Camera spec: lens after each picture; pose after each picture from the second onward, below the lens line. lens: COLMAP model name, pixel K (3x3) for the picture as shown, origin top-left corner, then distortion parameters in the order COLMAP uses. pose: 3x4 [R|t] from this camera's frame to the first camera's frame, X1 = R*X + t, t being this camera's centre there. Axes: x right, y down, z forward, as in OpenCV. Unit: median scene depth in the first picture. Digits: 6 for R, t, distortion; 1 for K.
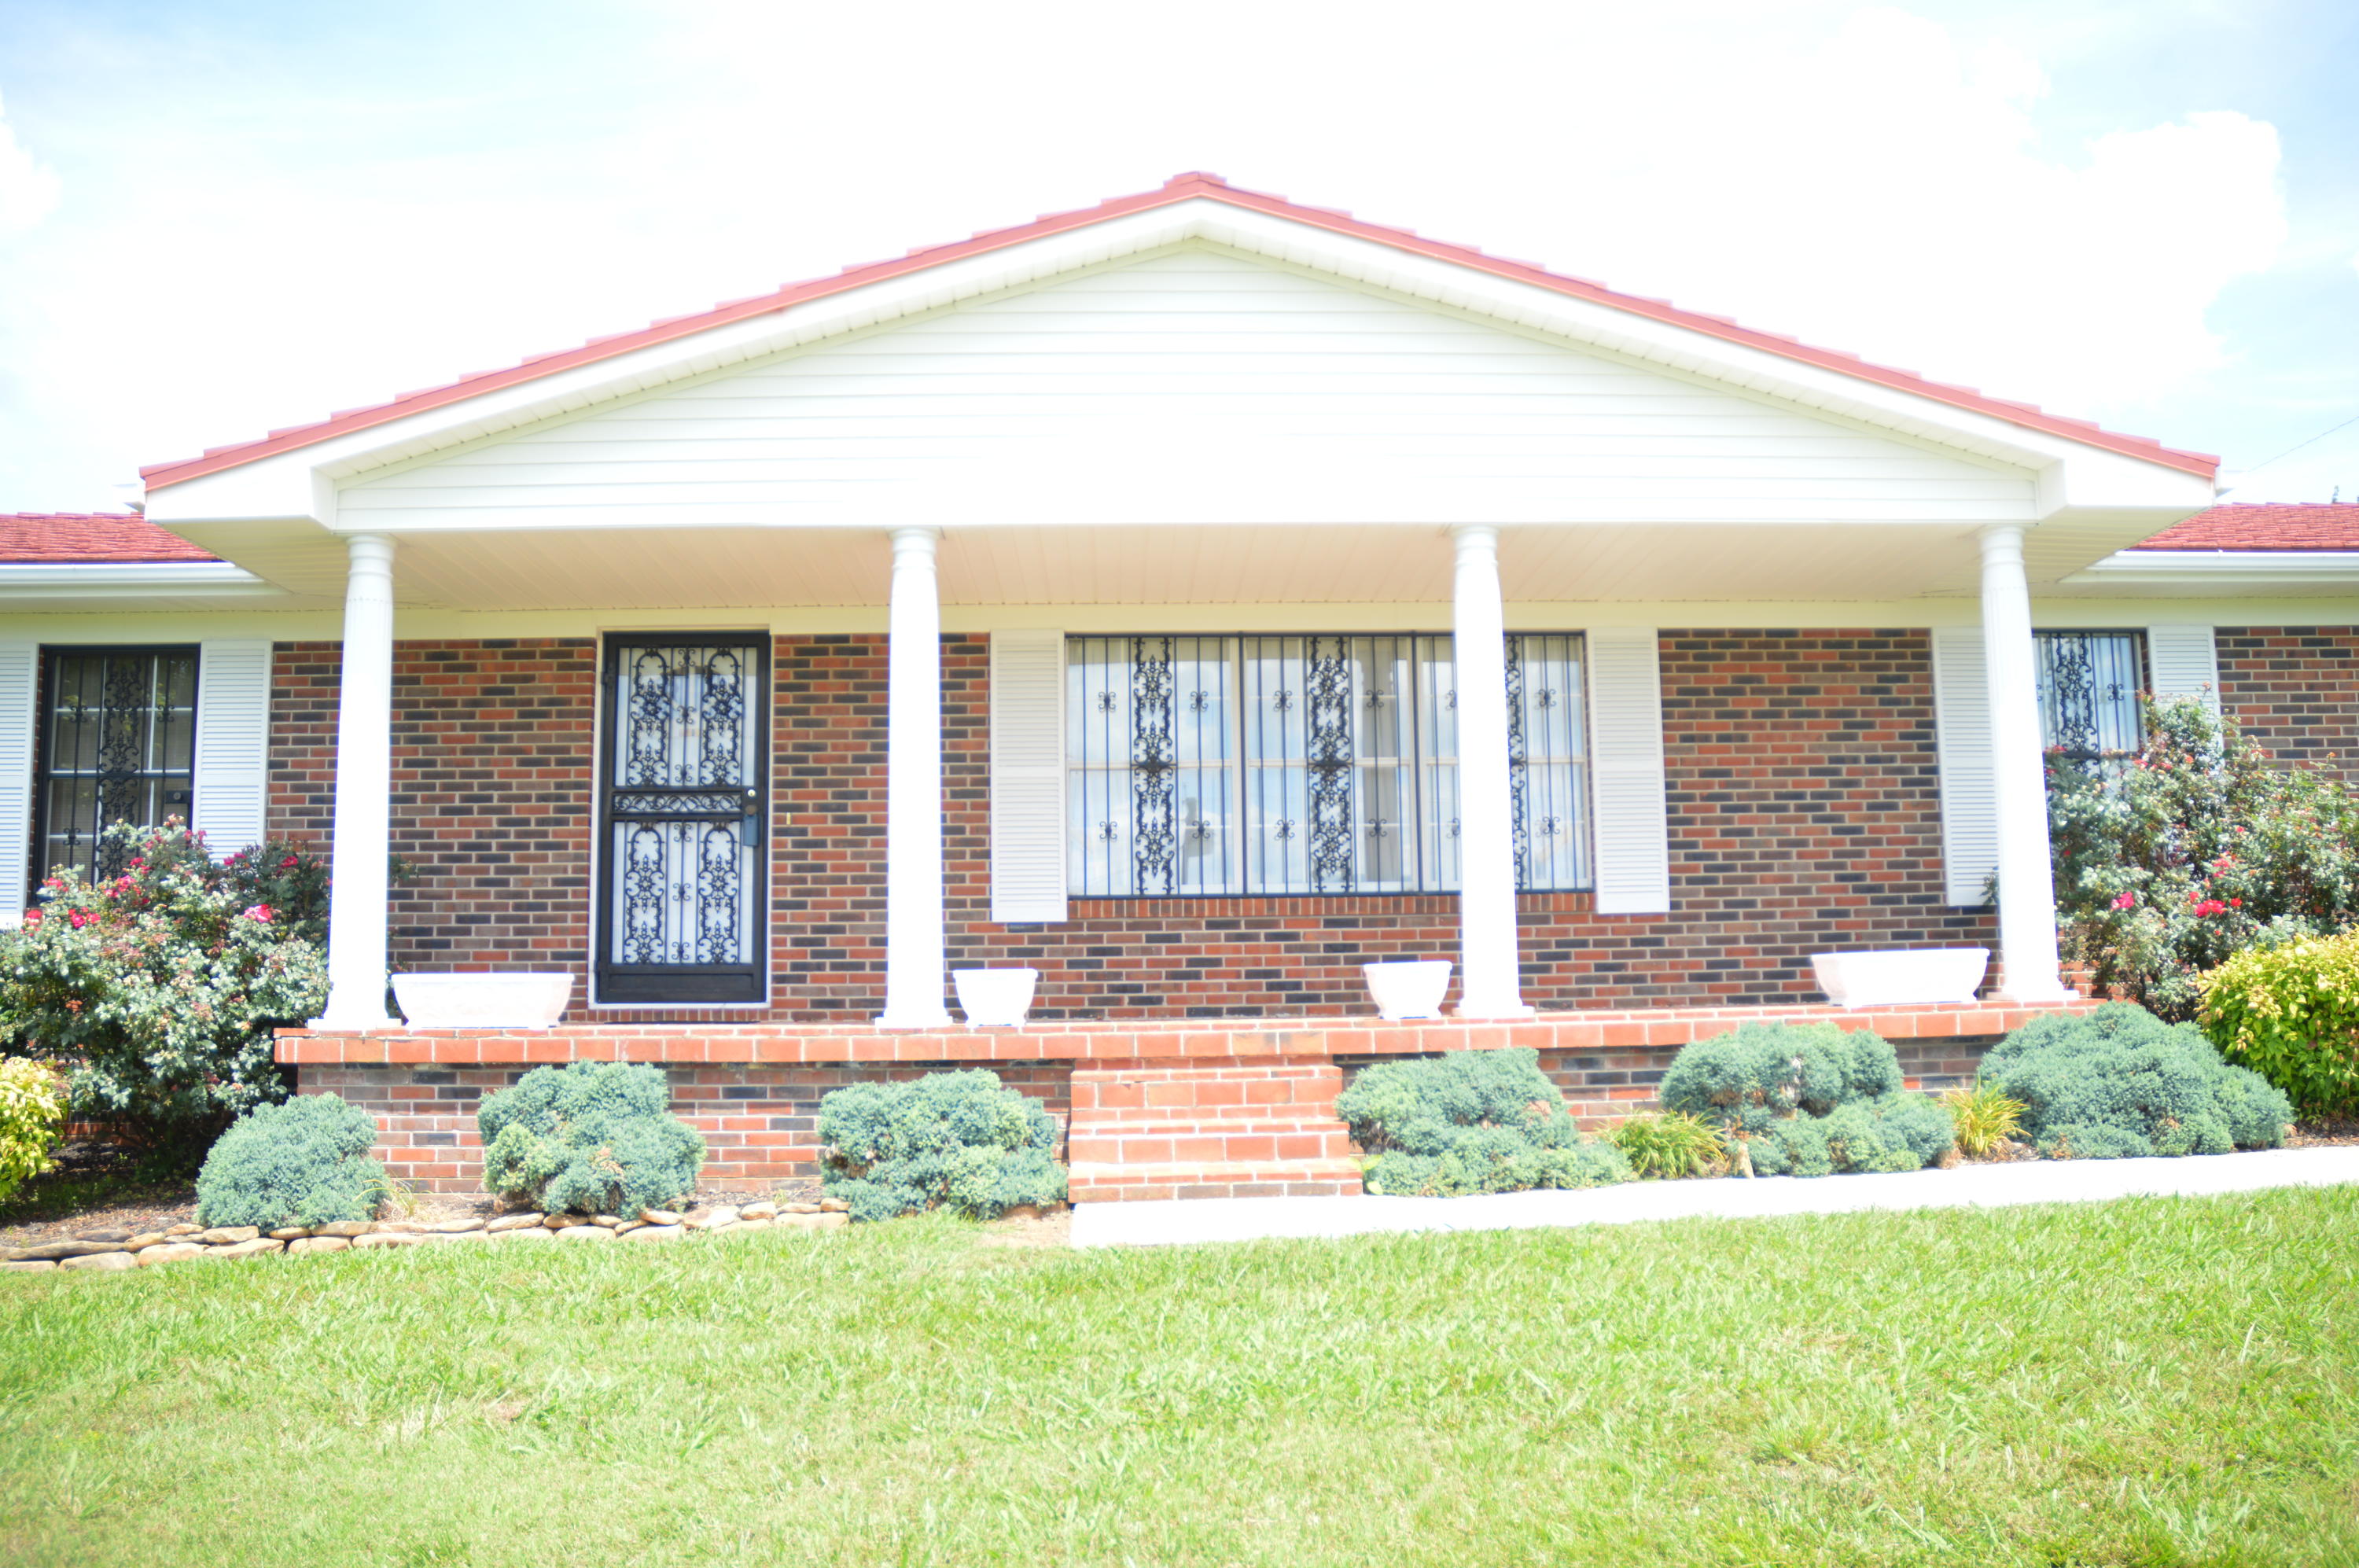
lens RADIAL K [[1852.6, 0, 1186.9], [0, 1852.6, 784.4], [0, 0, 1]] dist [-0.087575, 0.013486]
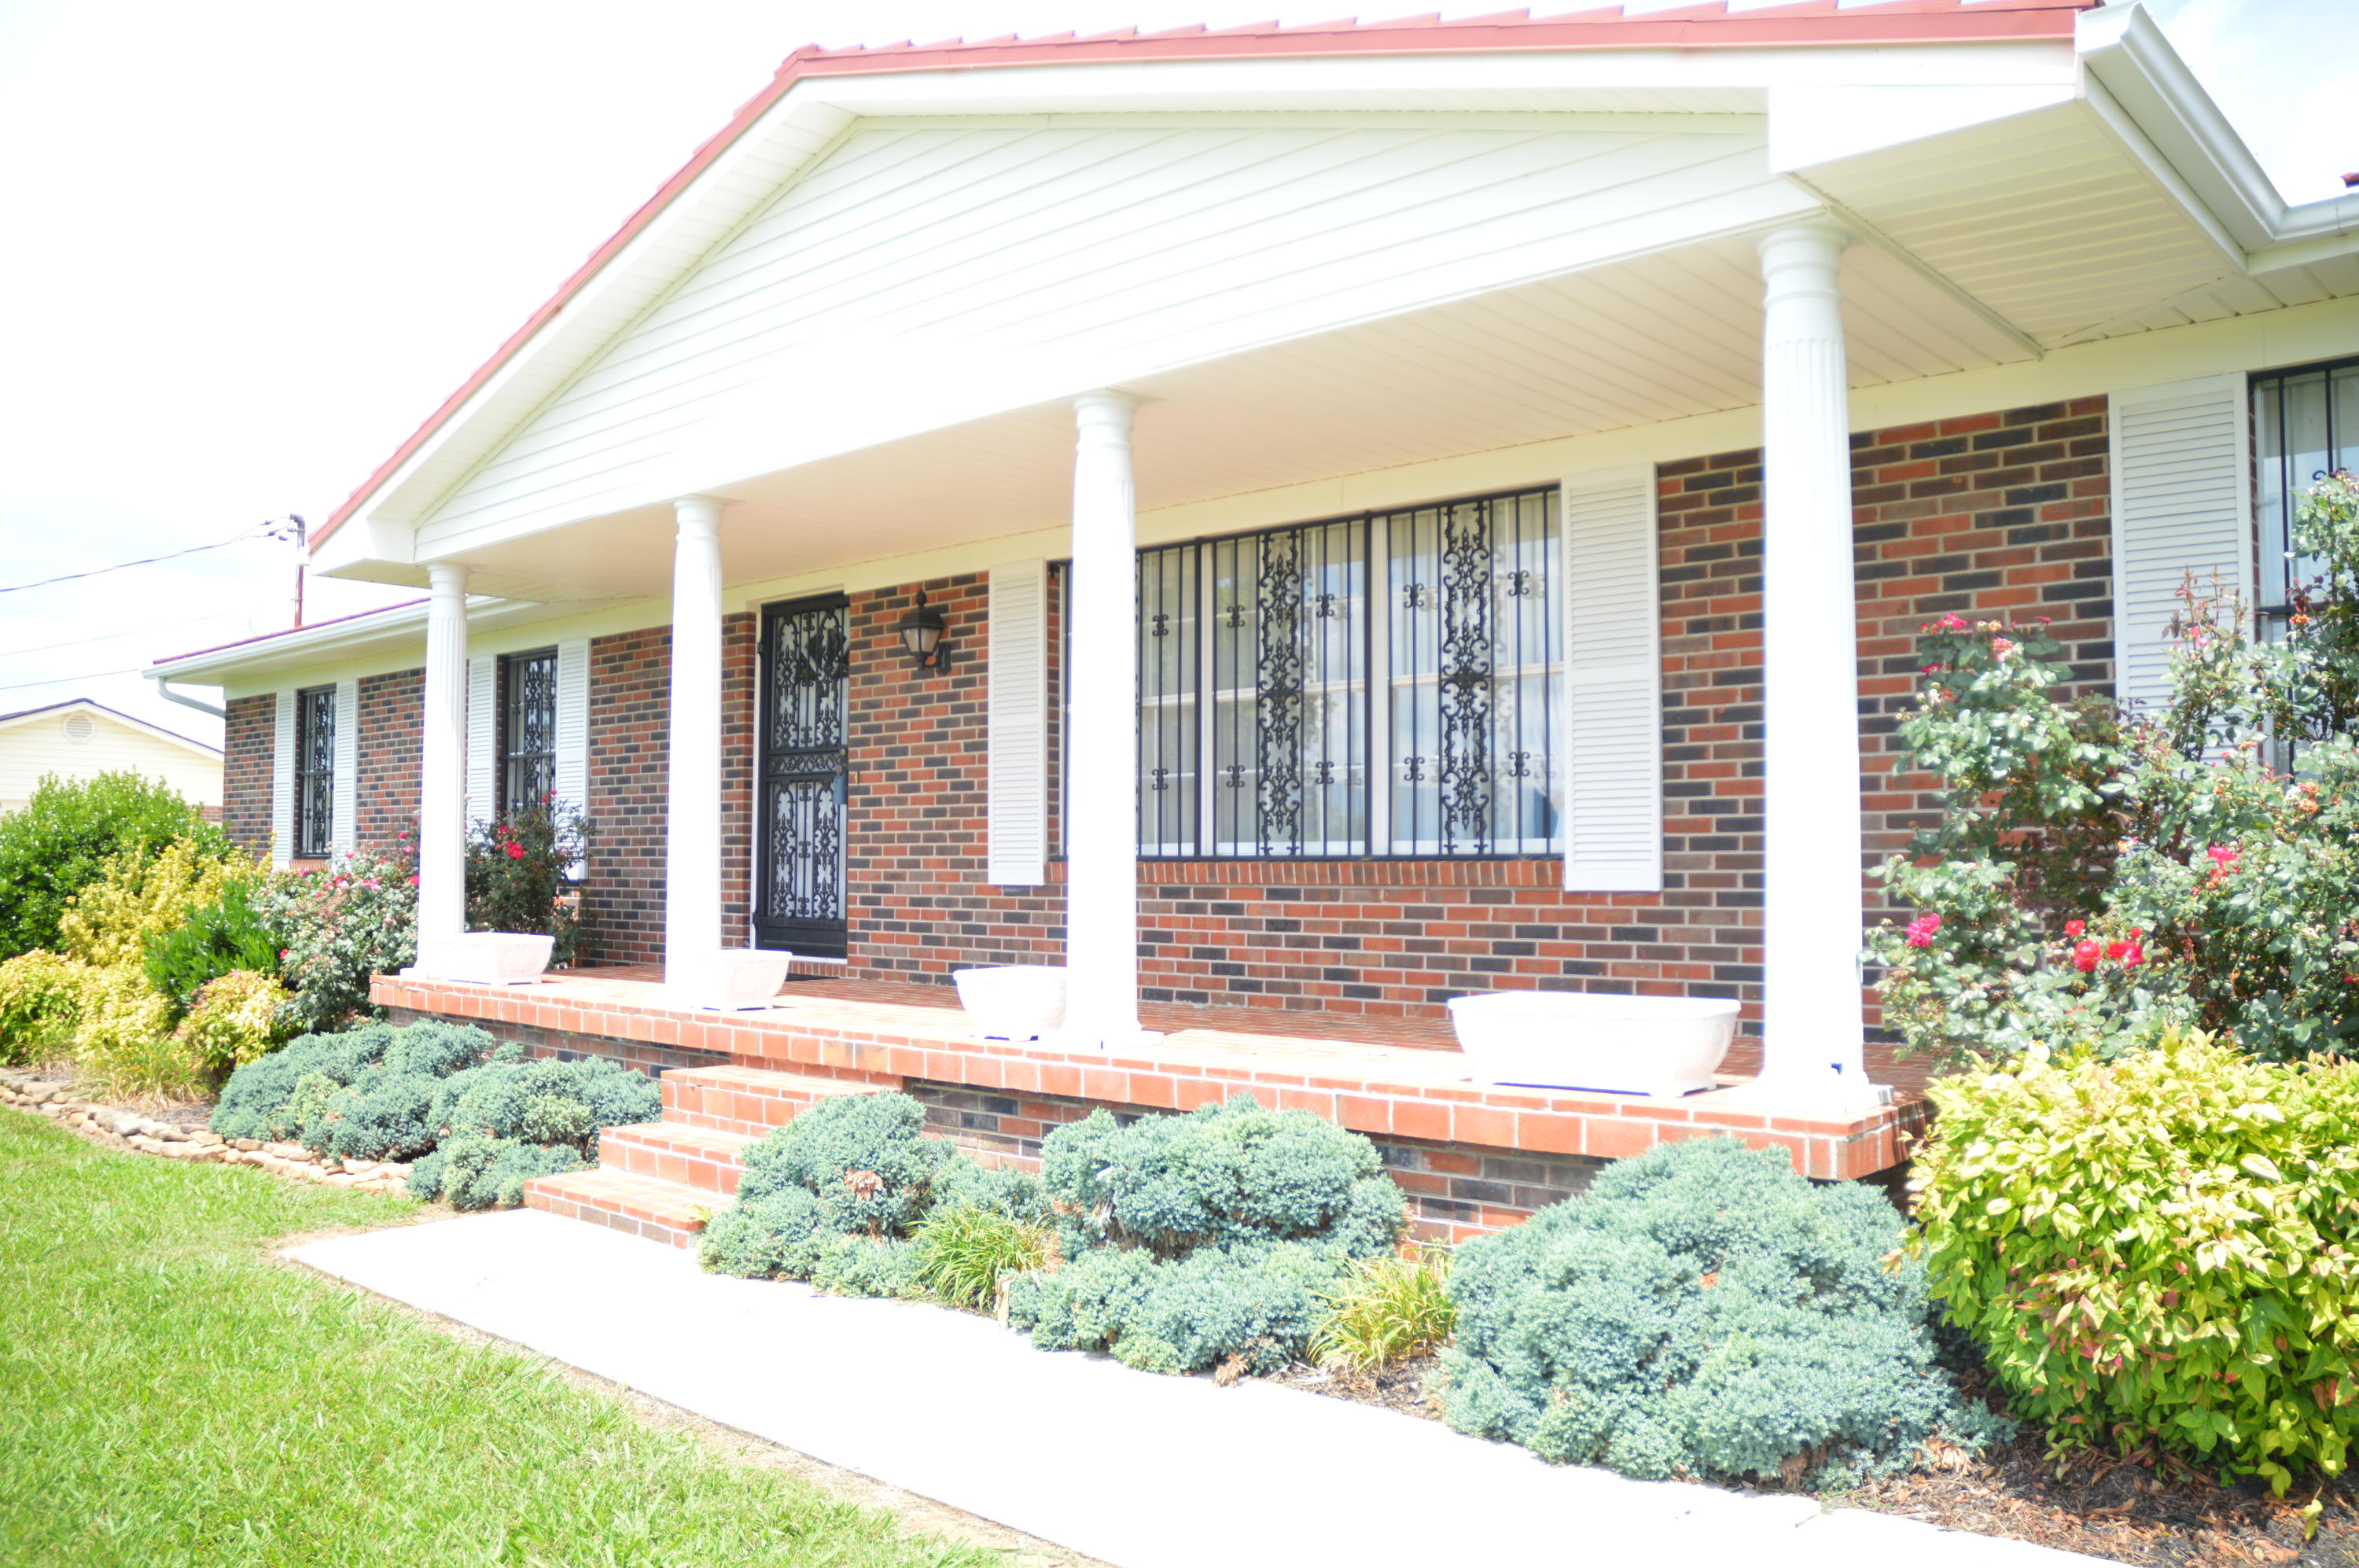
lens RADIAL K [[1852.6, 0, 1173.7], [0, 1852.6, 786.0], [0, 0, 1]] dist [-0.087575, 0.013486]
pose [[0.703073, -0.014922, -0.710961, 0.613197], [0.068205, 0.996586, 0.046532, -0.011646], [0.707839, -0.081206, 0.701691, 0.409741]]
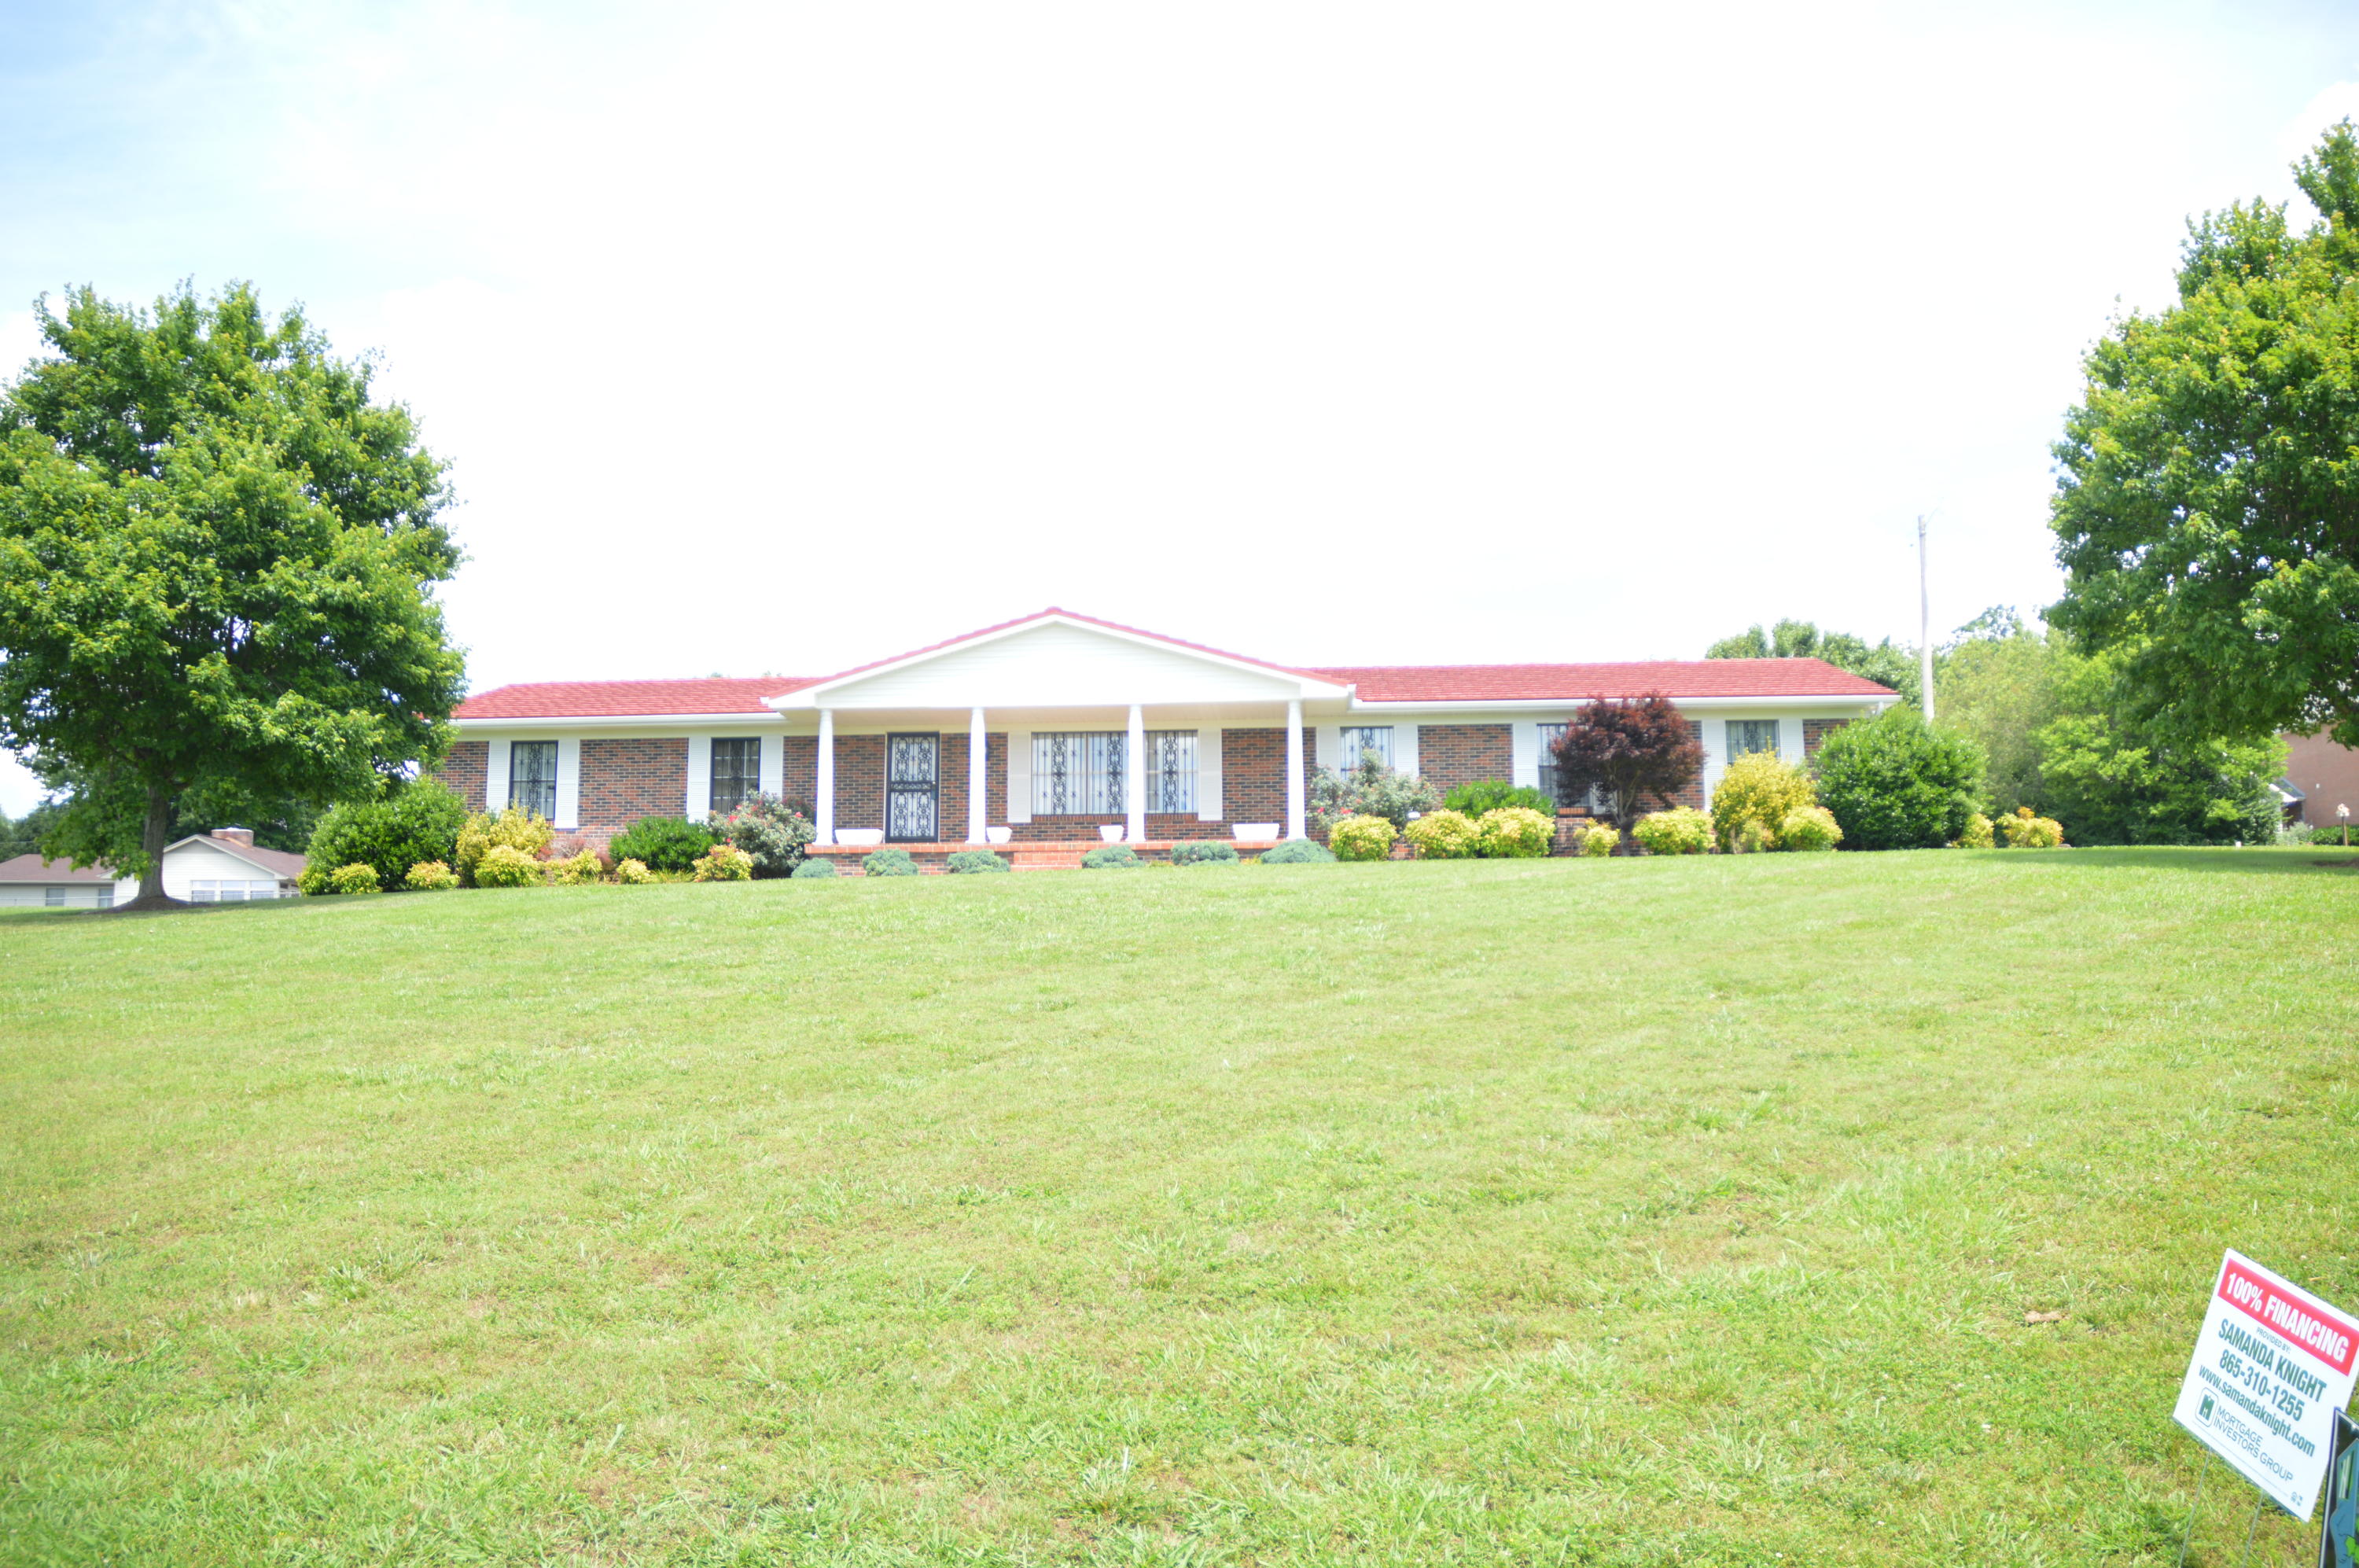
lens RADIAL K [[1852.6, 0, 1175.4], [0, 1852.6, 773.6], [0, 0, 1]] dist [-0.087575, 0.013486]
pose [[0.993622, -0.005763, -0.112616, 0.535585], [0.002793, 0.999645, -0.026512, 0.074019], [0.112729, 0.026028, 0.993285, -2.115910]]
